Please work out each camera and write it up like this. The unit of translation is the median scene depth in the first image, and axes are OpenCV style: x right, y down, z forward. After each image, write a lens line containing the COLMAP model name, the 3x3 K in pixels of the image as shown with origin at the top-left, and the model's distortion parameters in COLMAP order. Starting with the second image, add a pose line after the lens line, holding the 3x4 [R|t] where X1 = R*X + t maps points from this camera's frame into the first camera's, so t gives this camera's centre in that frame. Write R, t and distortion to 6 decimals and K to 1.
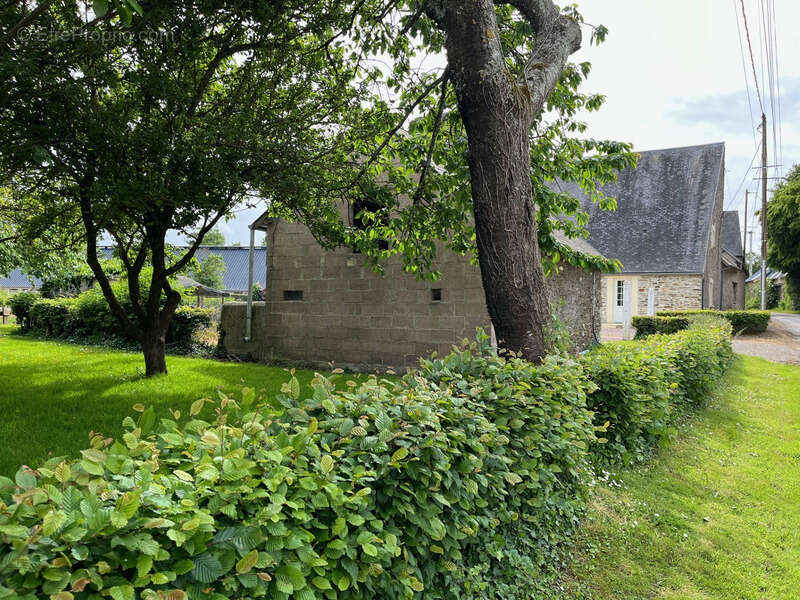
lens RADIAL K [[599.9, 0, 394.1], [0, 599.9, 300.7], [0, 0, 1]] dist [0.083236, -0.113546]
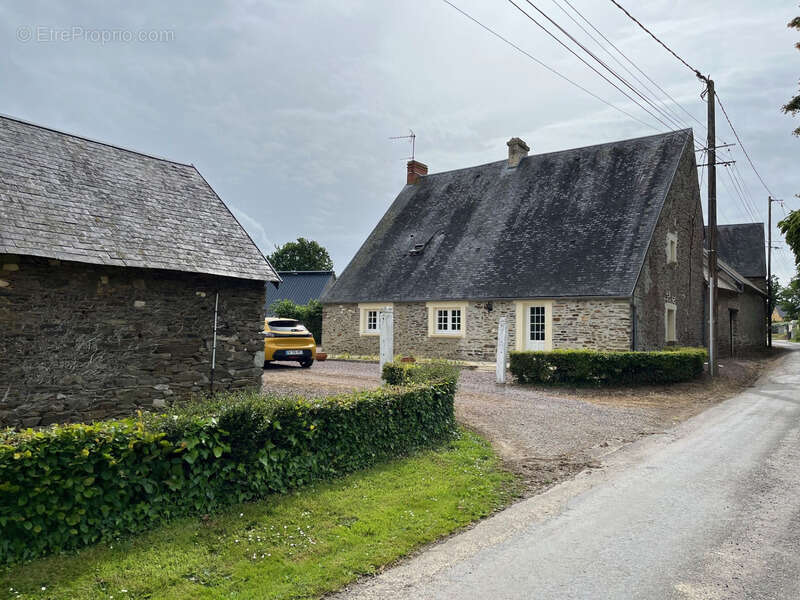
lens RADIAL K [[599.9, 0, 394.1], [0, 599.9, 300.7], [0, 0, 1]] dist [0.083236, -0.113546]
pose [[0.993853, -0.005488, -0.110572, 0.274080], [0.000387, 0.998937, -0.046101, -0.005763], [0.110708, 0.045774, 0.992798, 0.218313]]
